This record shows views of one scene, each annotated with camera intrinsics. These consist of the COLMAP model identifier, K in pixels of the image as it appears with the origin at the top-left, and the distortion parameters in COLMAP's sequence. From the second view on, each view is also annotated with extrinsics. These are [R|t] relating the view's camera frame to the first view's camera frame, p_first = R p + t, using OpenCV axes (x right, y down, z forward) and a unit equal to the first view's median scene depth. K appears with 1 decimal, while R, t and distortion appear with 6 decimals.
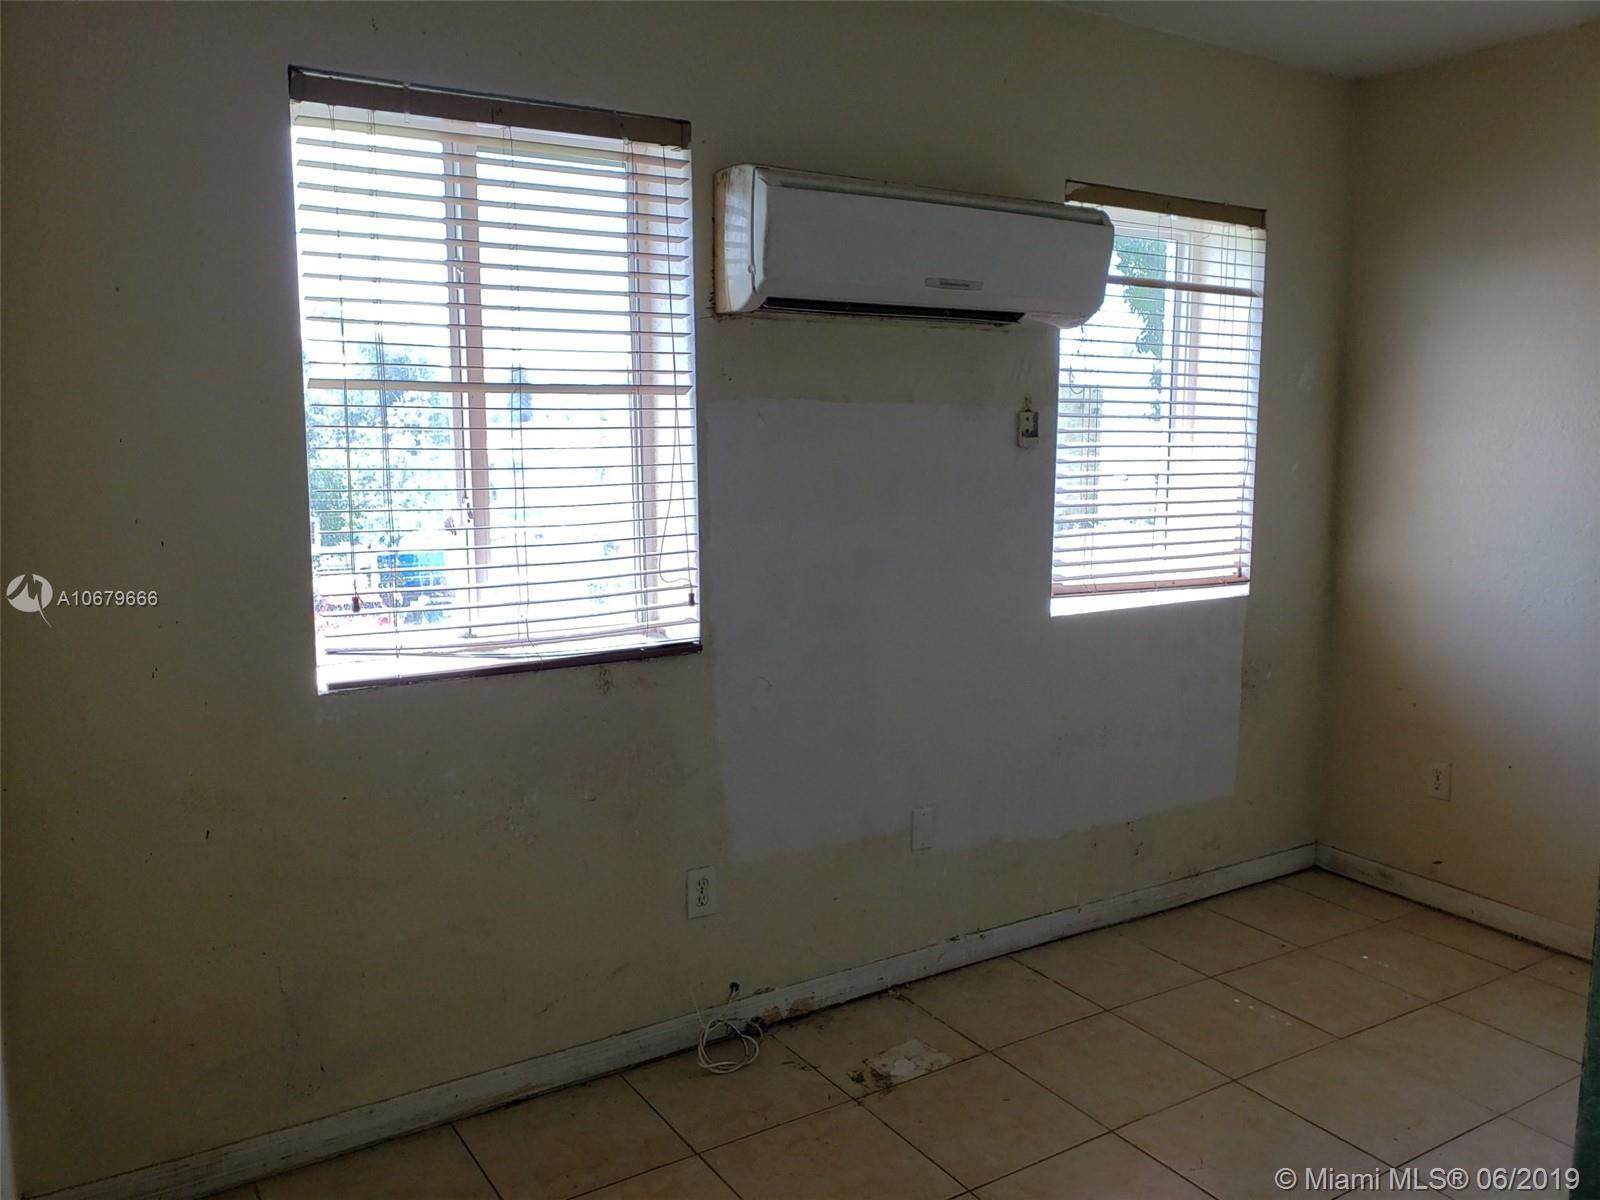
lens RADIAL K [[1301.5, 0, 774.0], [0, 1301.5, 598.5], [0, 0, 1]] dist [0.030383, -0.008361]
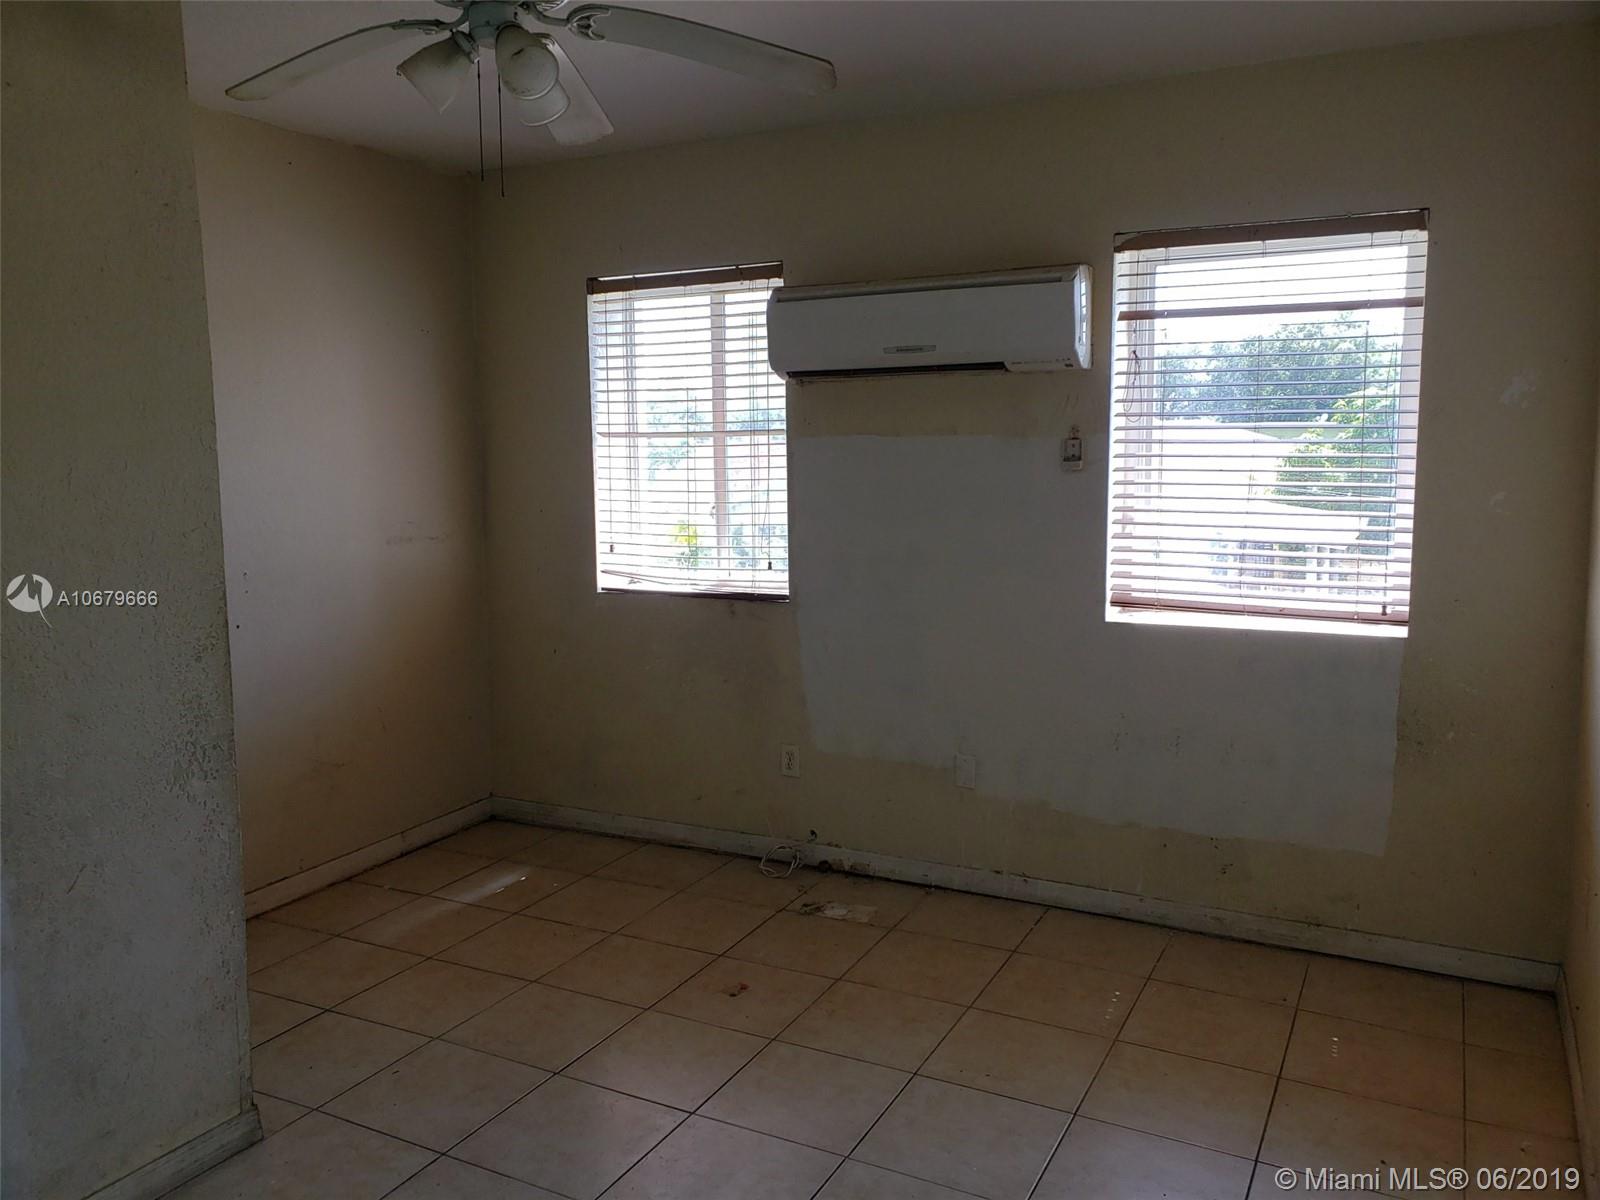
lens RADIAL K [[1262.6, 0, 793.7], [0, 1262.6, 581.8], [0, 0, 1]] dist [0.023334, 0.005467]
pose [[0.470631, 0.081919, -0.878519, 1.162156], [-0.106117, 0.993709, 0.035812, -0.033537], [0.875926, 0.076372, 0.476363, 0.271640]]
